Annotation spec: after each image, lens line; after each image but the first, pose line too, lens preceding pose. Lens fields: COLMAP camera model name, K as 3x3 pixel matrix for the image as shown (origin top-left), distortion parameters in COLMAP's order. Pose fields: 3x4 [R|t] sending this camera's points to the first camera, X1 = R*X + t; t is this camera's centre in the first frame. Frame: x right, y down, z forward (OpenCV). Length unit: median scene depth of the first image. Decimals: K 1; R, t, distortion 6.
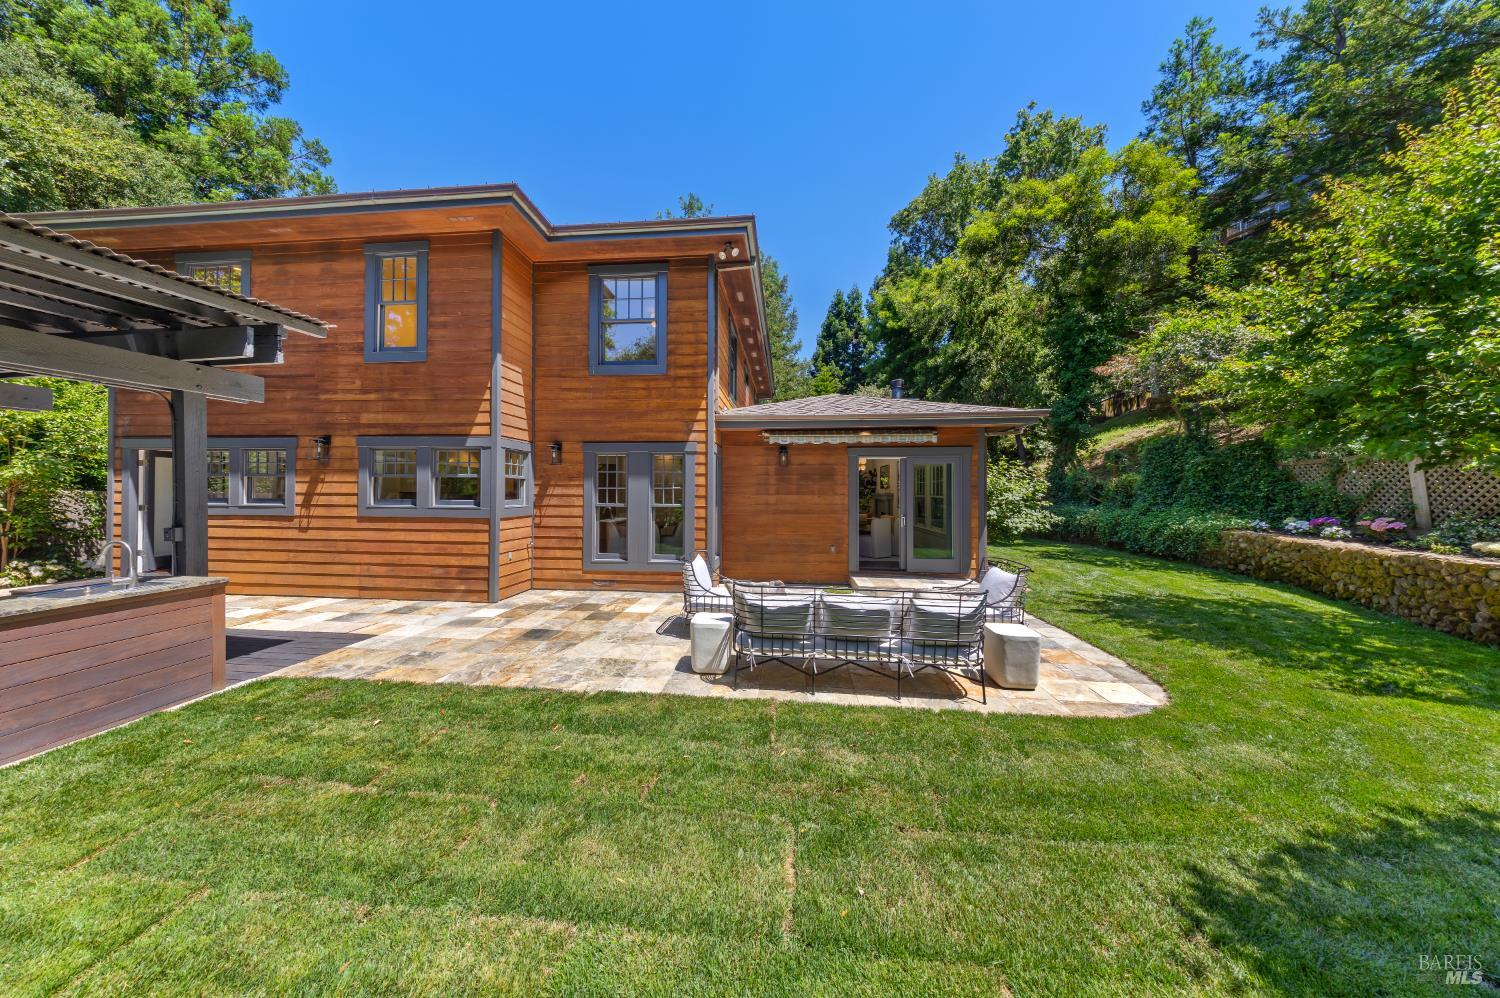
lens RADIAL K [[423.5, 0, 723.4], [0, 423.5, 494.8], [0, 0, 1]] dist [0.021552, -0.000024]
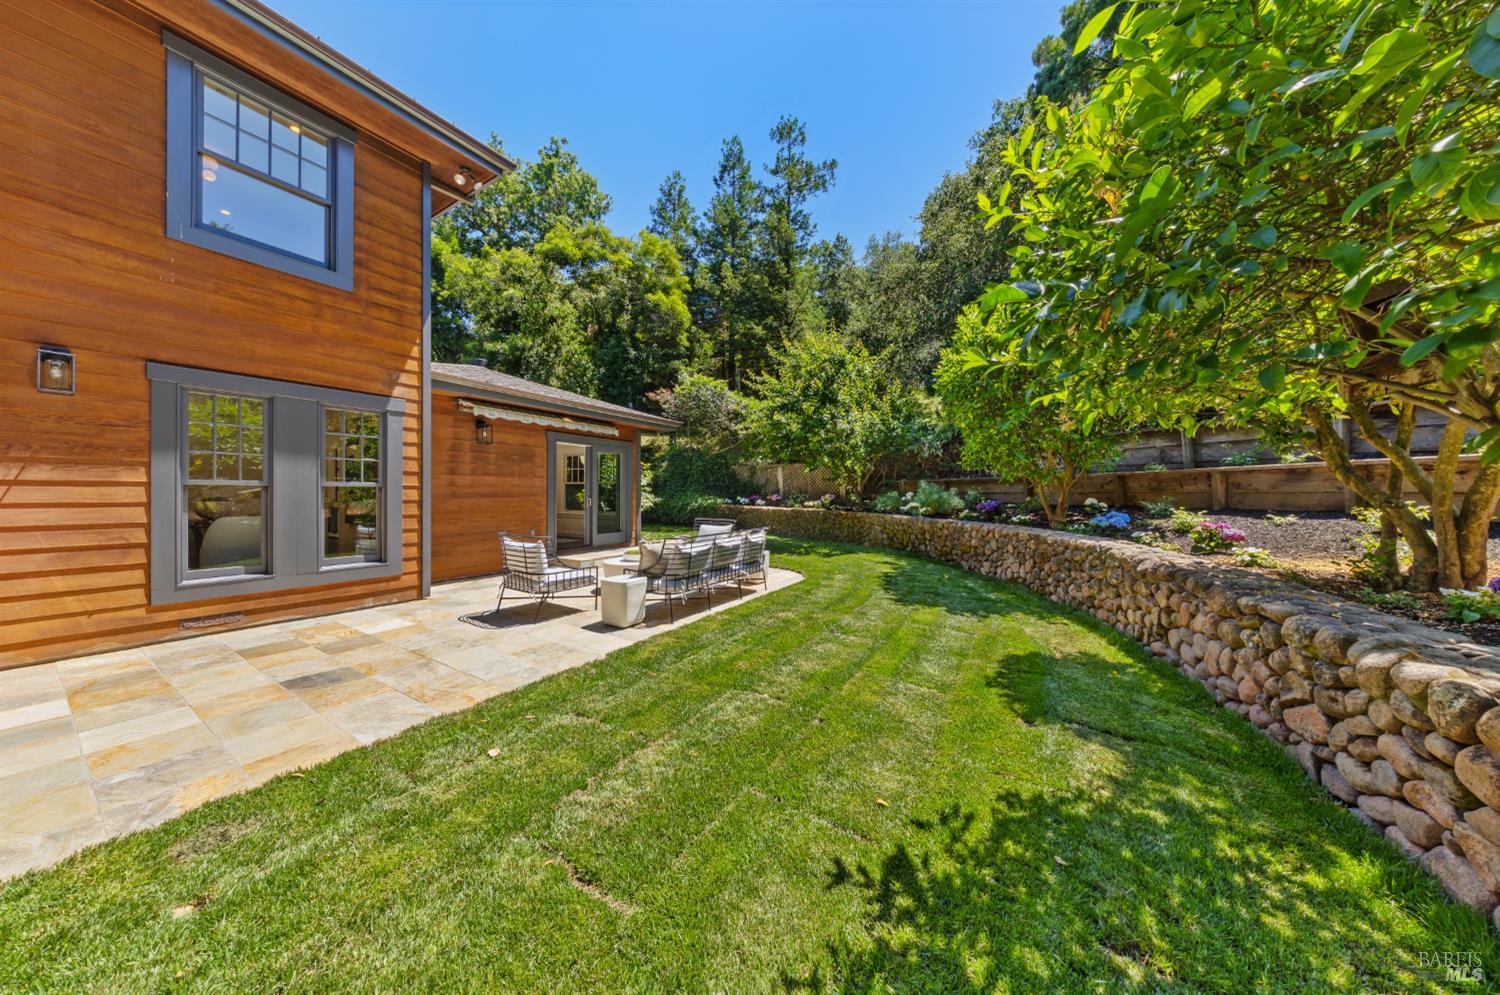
lens RADIAL K [[461.5, 0, 747.9], [0, 461.5, 495.0], [0, 0, 1]] dist [0.000063, -0.000093]
pose [[0.444976, -0.004329, 0.895532, -0.521914], [-0.005916, 0.999952, 0.007773, 0.033088], [-0.895523, -0.008756, 0.444930, 0.096161]]
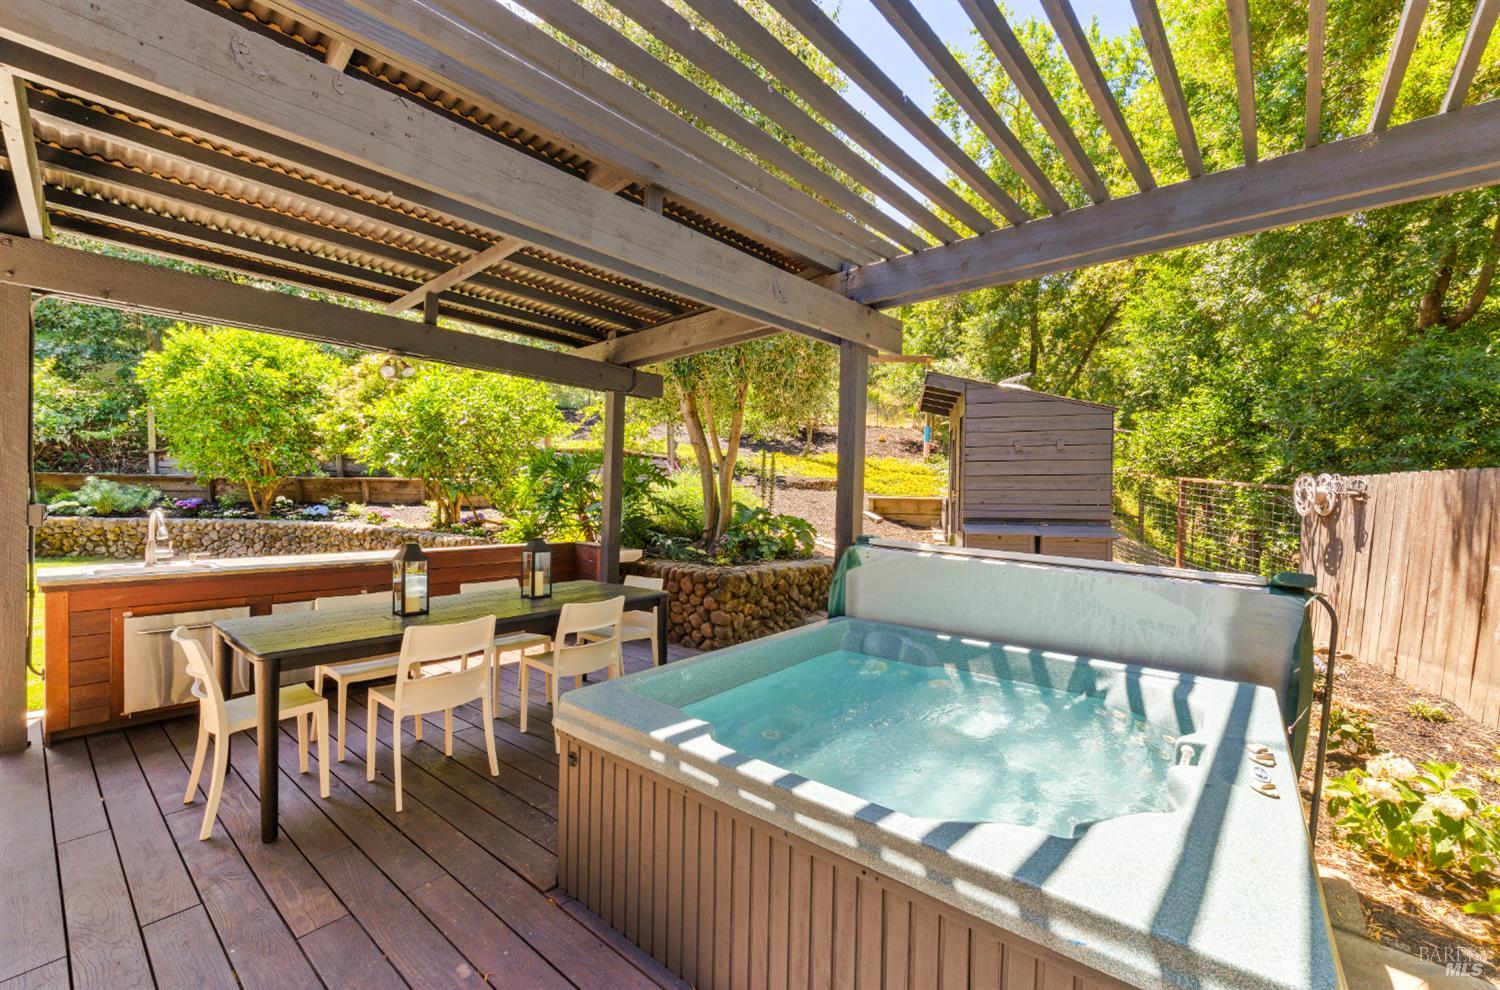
lens RADIAL K [[603.3, 0, 752.3], [0, 603.3, 500.1], [0, 0, 1]] dist [0.006106, -0.000067]
pose [[-0.837324, -0.017368, 0.546431, -1.424800], [-0.017930, 0.999830, 0.004304, 0.021926], [-0.546412, -0.006194, -0.837493, 0.627469]]
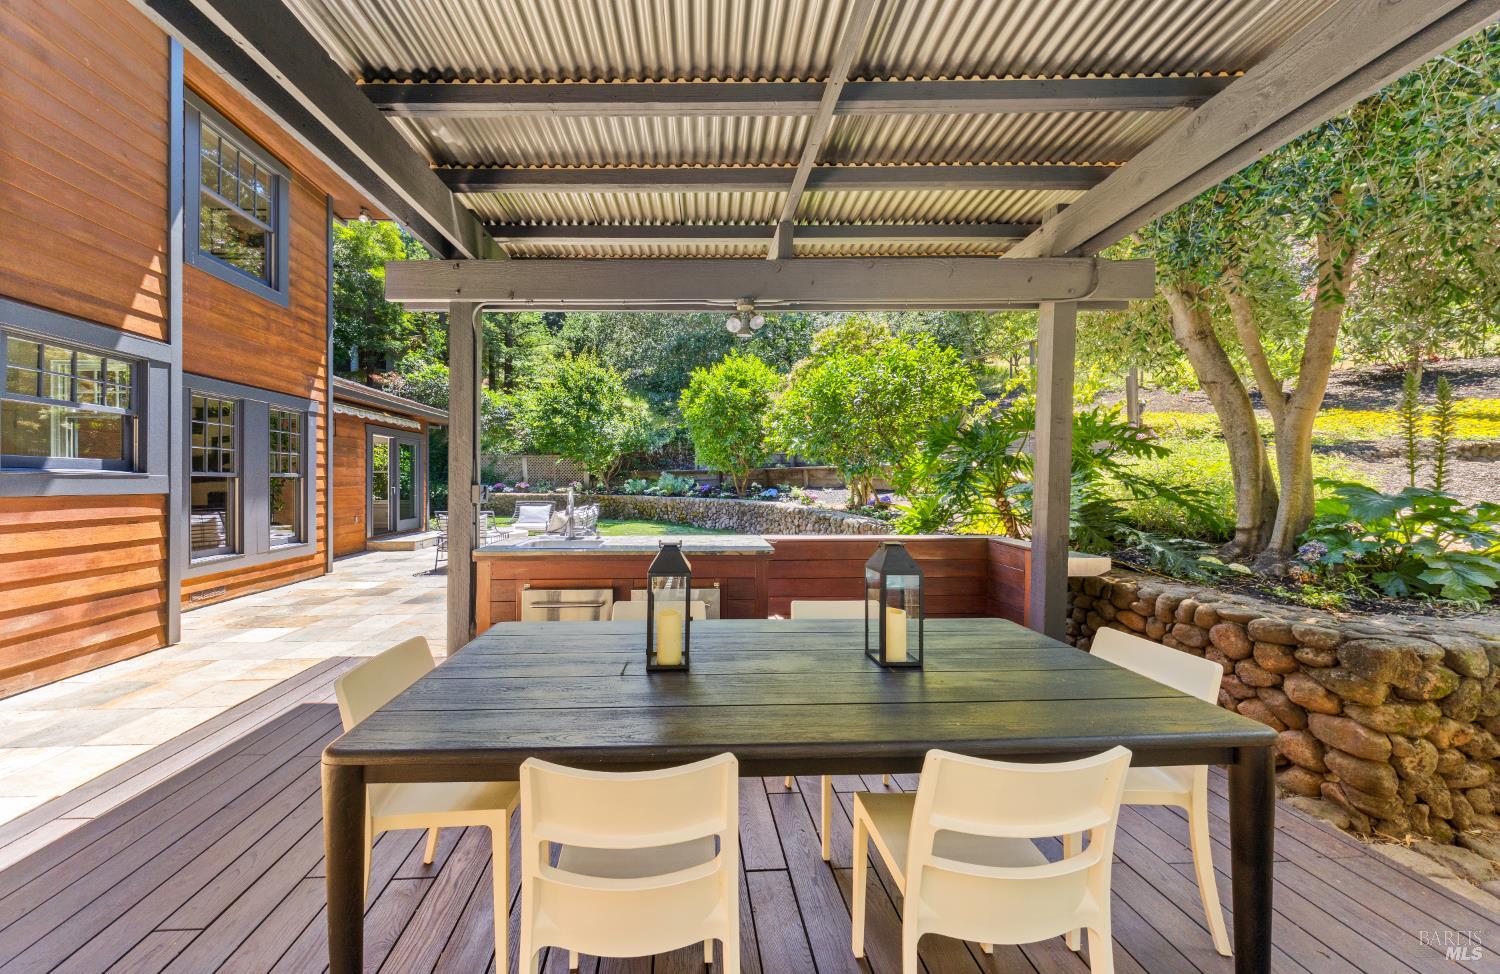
lens RADIAL K [[477.2, 0, 708.1], [0, 477.2, 484.5], [0, 0, 1]] dist [-0.001939, -0.000269]
pose [[-0.160456, -0.010068, 0.986992, -1.142175], [-0.001176, 0.999949, 0.010009, 0.032603], [-0.987042, 0.000446, -0.160460, 0.372793]]
